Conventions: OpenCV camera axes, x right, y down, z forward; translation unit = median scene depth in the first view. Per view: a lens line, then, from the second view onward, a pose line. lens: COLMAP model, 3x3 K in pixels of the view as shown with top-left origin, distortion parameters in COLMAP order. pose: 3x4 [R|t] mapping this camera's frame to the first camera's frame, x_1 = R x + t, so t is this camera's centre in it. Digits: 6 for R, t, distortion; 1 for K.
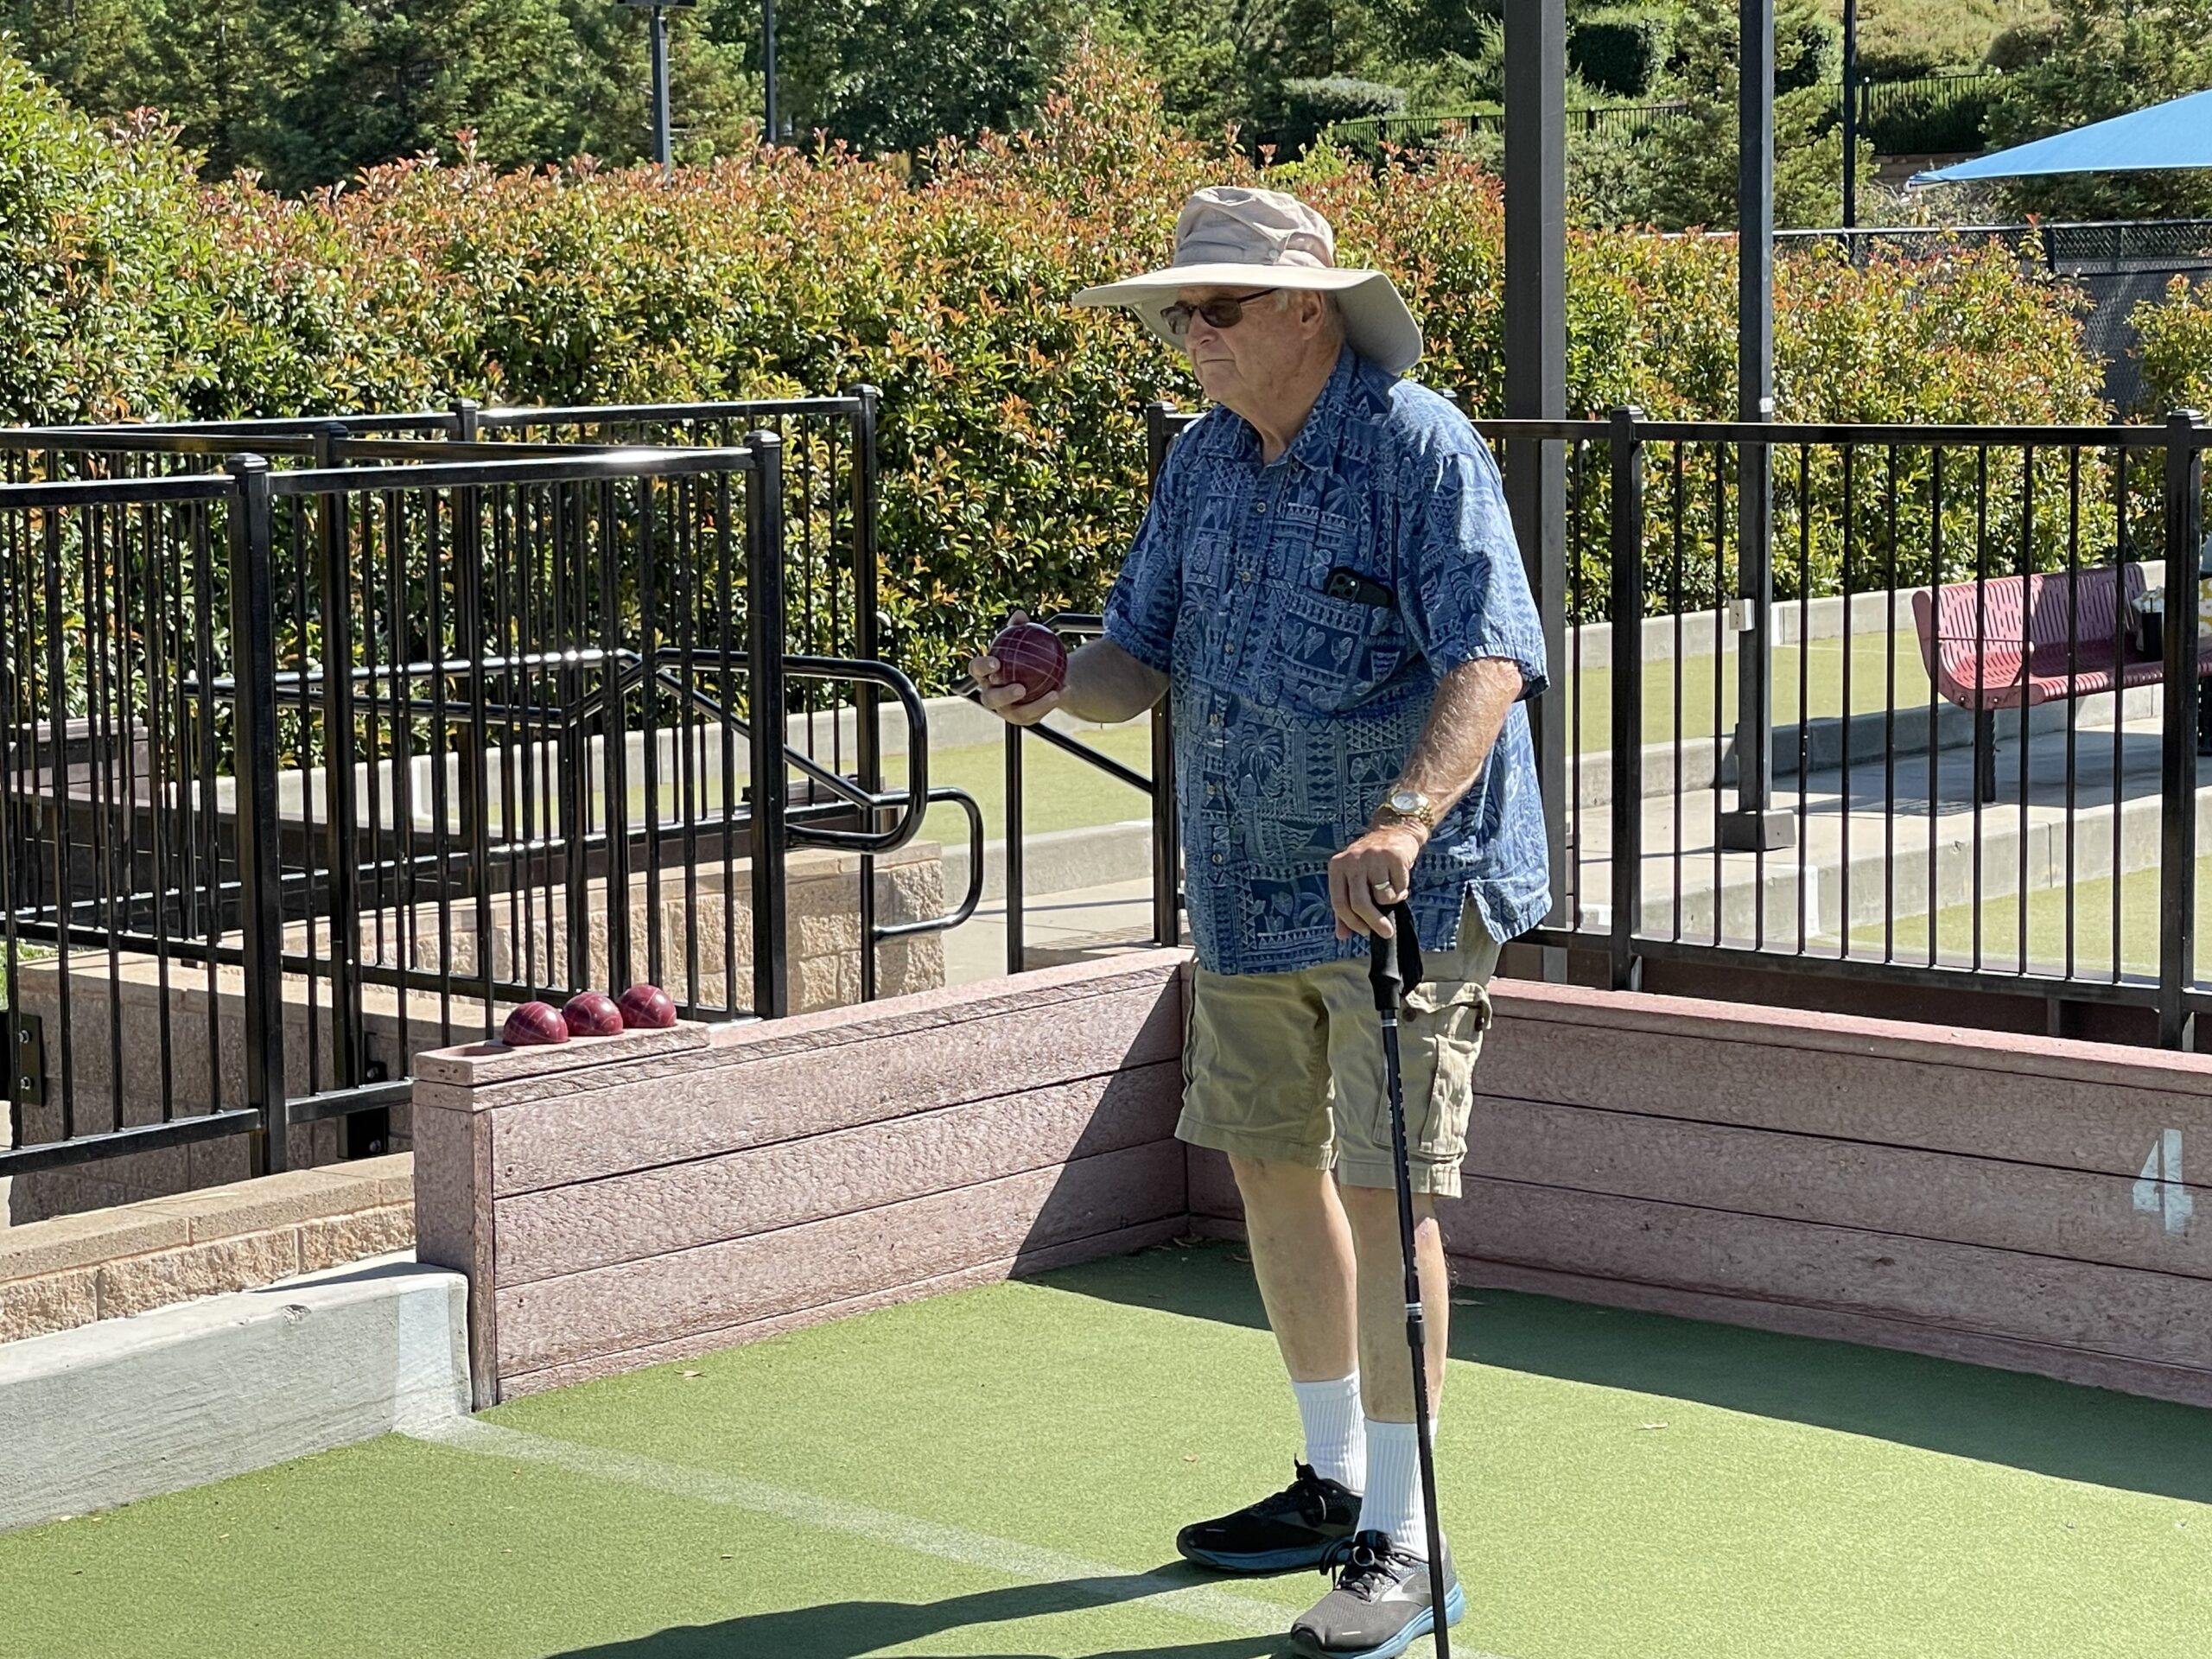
lens RADIAL K [[4789.2, 0, 1112.3], [0, 4789.2, 833.9], [0, 0, 1]] dist [0.155730, 0.000000]
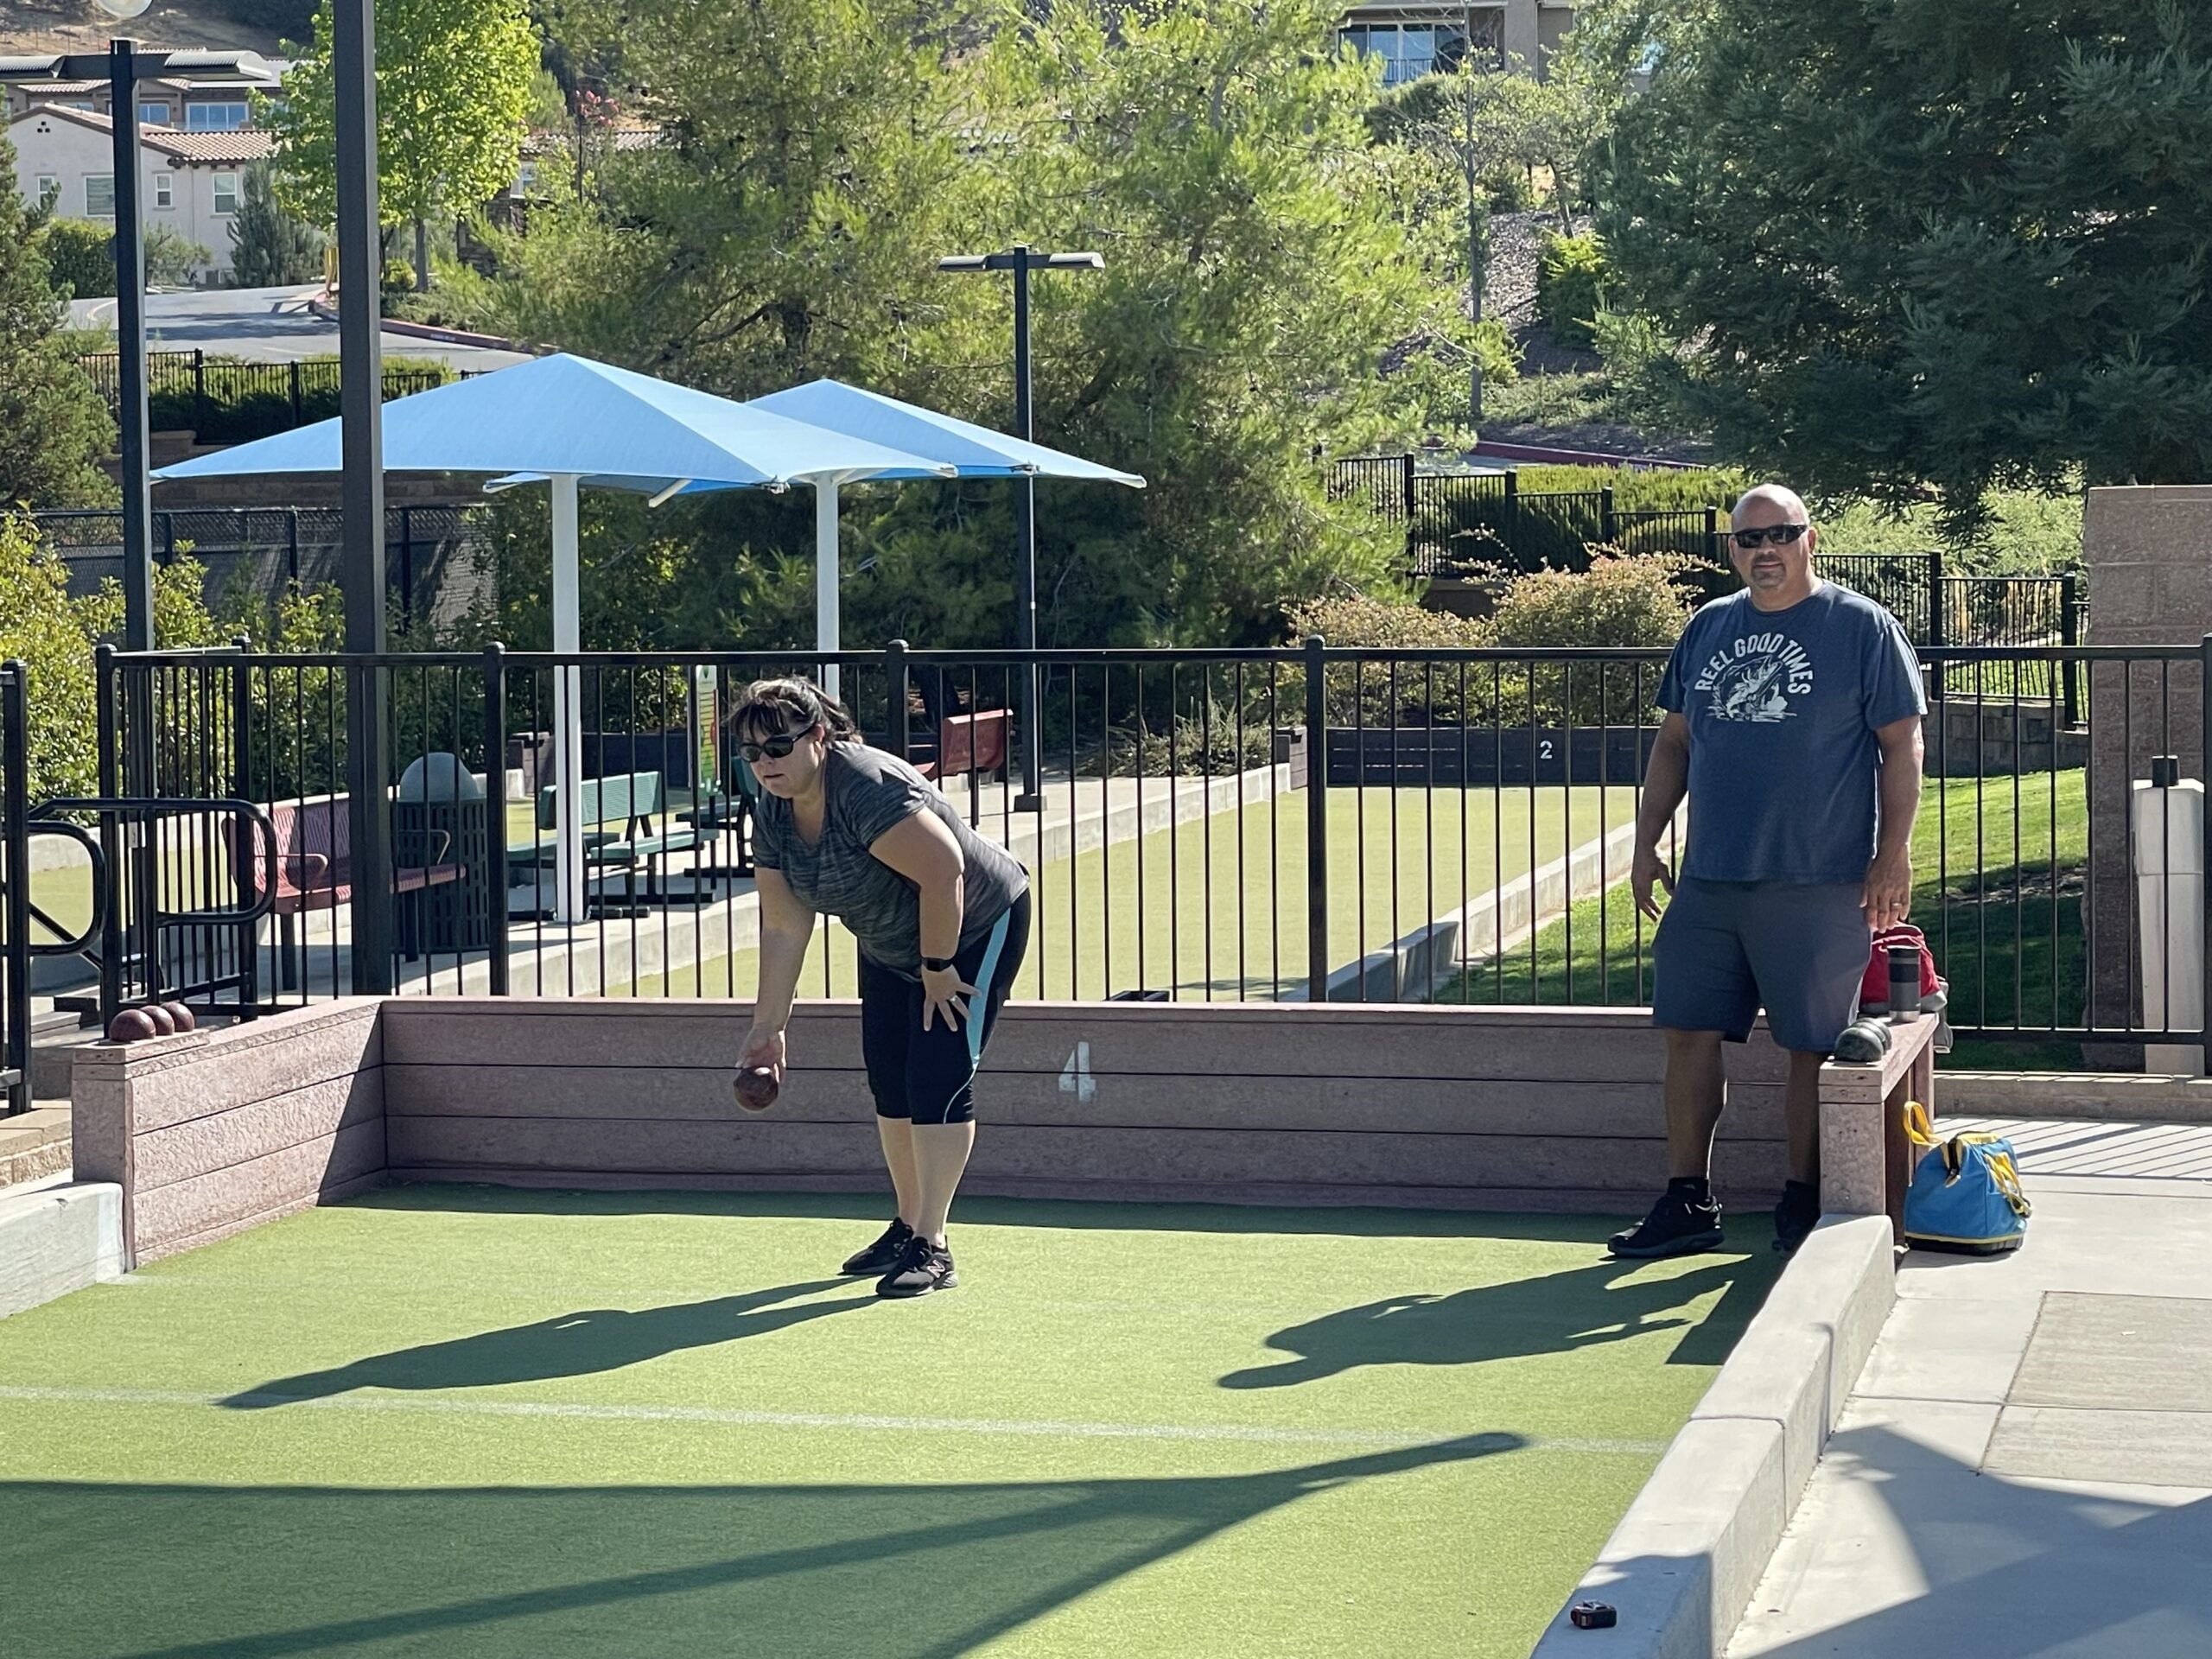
lens RADIAL K [[4985.7, 0, 1108.3], [0, 4985.7, 824.3], [0, 0, 1]] dist [0.081651, 0.000000]
pose [[0.887618, -0.022846, 0.460014, -0.593706], [0.051617, 0.997411, -0.050062, 0.072304], [-0.457680, 0.068181, 0.886499, -0.603867]]
